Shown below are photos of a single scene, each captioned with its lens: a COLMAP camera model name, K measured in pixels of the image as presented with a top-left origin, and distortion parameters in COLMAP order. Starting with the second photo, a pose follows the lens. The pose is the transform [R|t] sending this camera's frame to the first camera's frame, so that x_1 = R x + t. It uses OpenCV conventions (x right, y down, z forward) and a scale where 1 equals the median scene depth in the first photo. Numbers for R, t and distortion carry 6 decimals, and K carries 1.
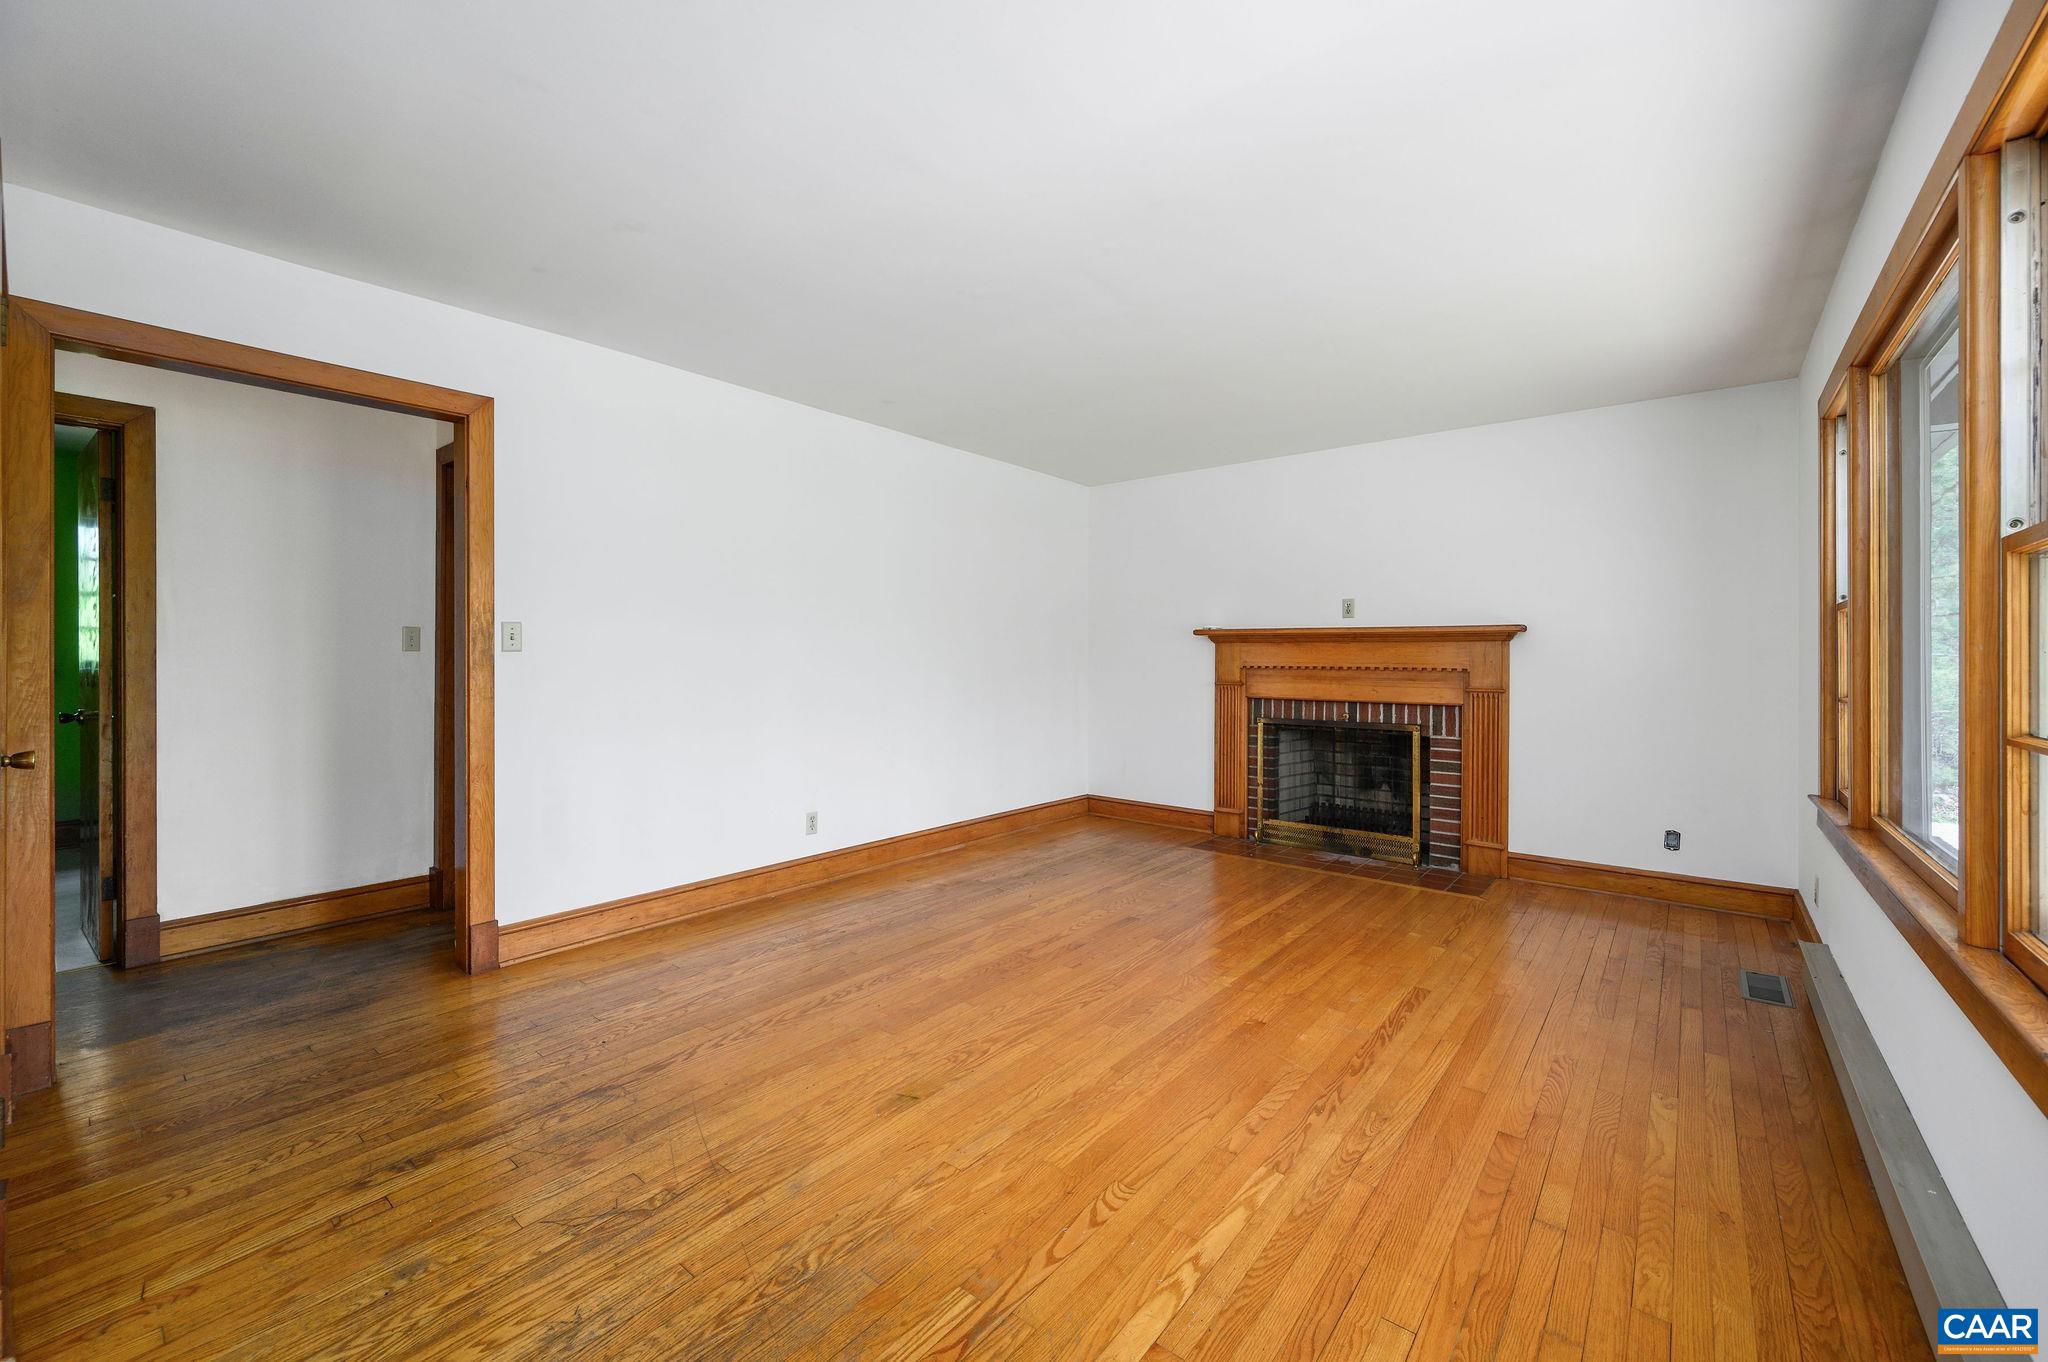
lens RADIAL K [[805.5, 0, 1012.4], [0, 805.5, 666.4], [0, 0, 1]] dist [-0.002594, 0.000521]
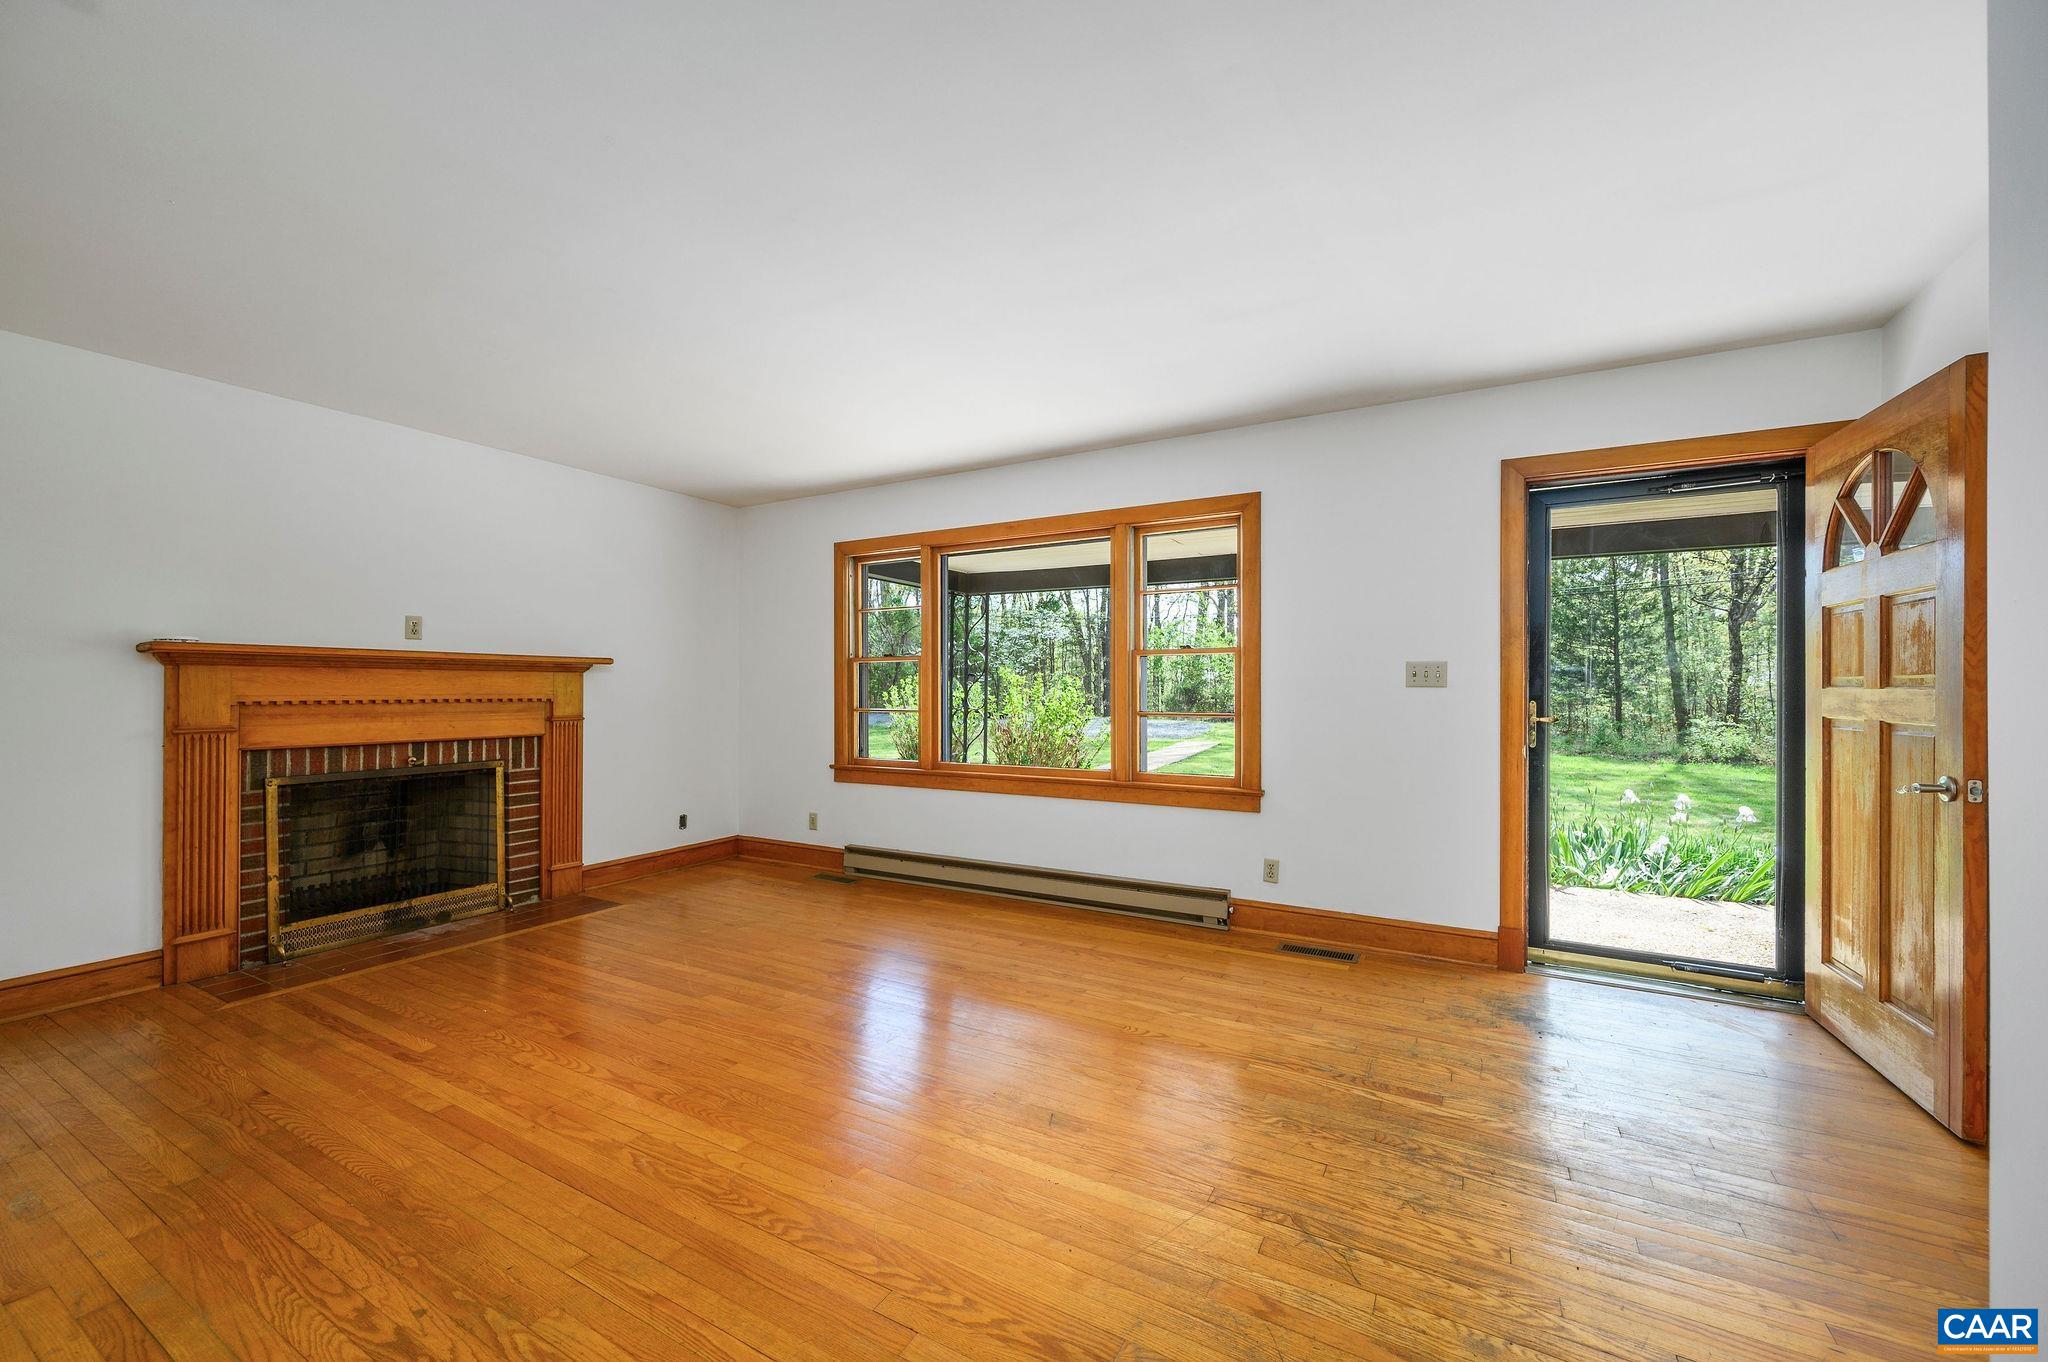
lens RADIAL K [[805.5, 0, 1030.8], [0, 805.5, 691.9], [0, 0, 1]] dist [-0.002594, 0.000521]
pose [[-0.171515, -0.009077, 0.985140, -0.534876], [0.012925, 0.999851, 0.011463, -0.009252], [-0.985097, 0.014699, -0.171373, 0.566735]]
